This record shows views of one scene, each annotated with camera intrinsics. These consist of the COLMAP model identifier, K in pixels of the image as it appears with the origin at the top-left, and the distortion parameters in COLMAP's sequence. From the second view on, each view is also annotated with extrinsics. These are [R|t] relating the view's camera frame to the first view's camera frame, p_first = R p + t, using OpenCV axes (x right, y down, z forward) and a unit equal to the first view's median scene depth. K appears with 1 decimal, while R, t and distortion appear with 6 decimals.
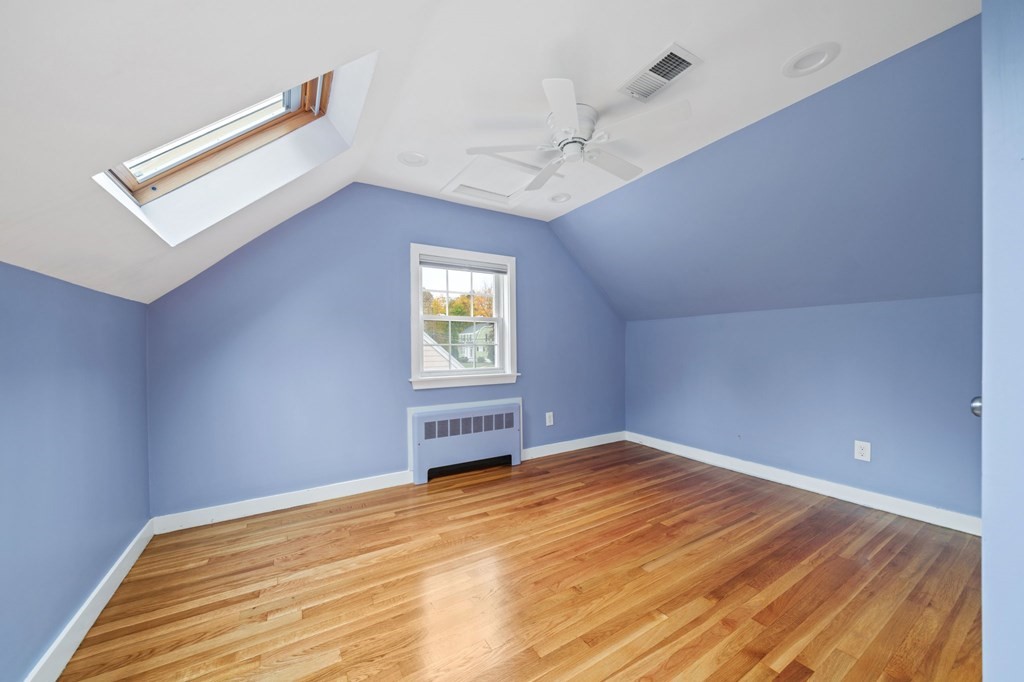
lens RADIAL K [[383.7, 0, 517.9], [0, 383.7, 341.9], [0, 0, 1]] dist [-0.025274, -0.000084]
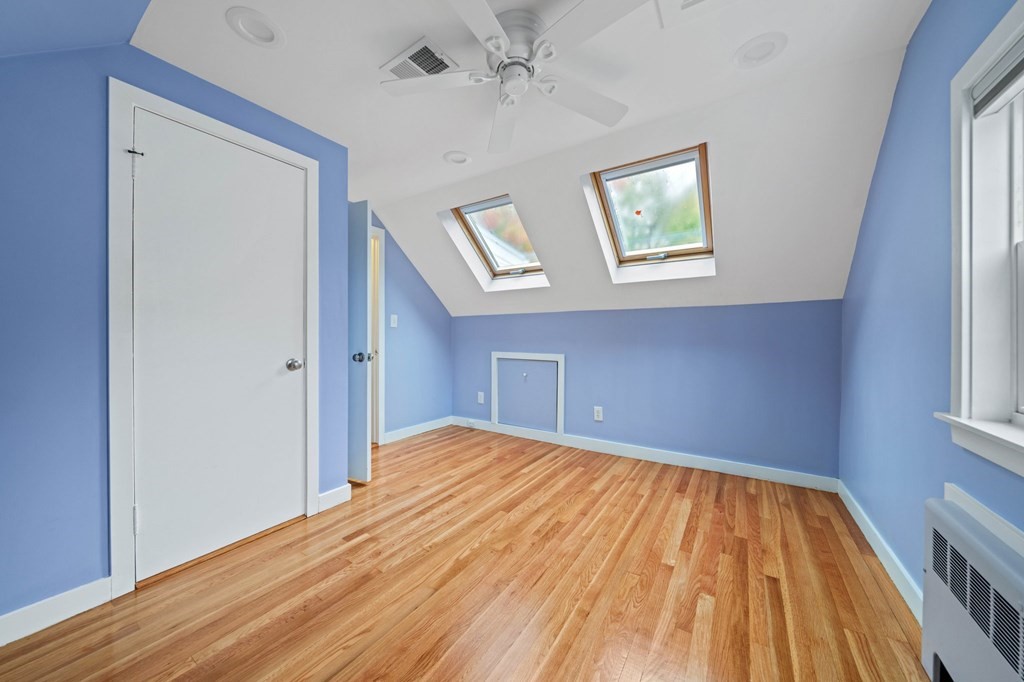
lens RADIAL K [[352.8, 0, 512.8], [0, 352.8, 339.0], [0, 0, 1]] dist [-0.005725, -0.000478]
pose [[-0.915252, 0.009261, -0.402774, 0.429327], [0.011339, 0.999932, -0.002775, 0.011294], [0.402721, -0.007106, -0.915295, 1.621547]]
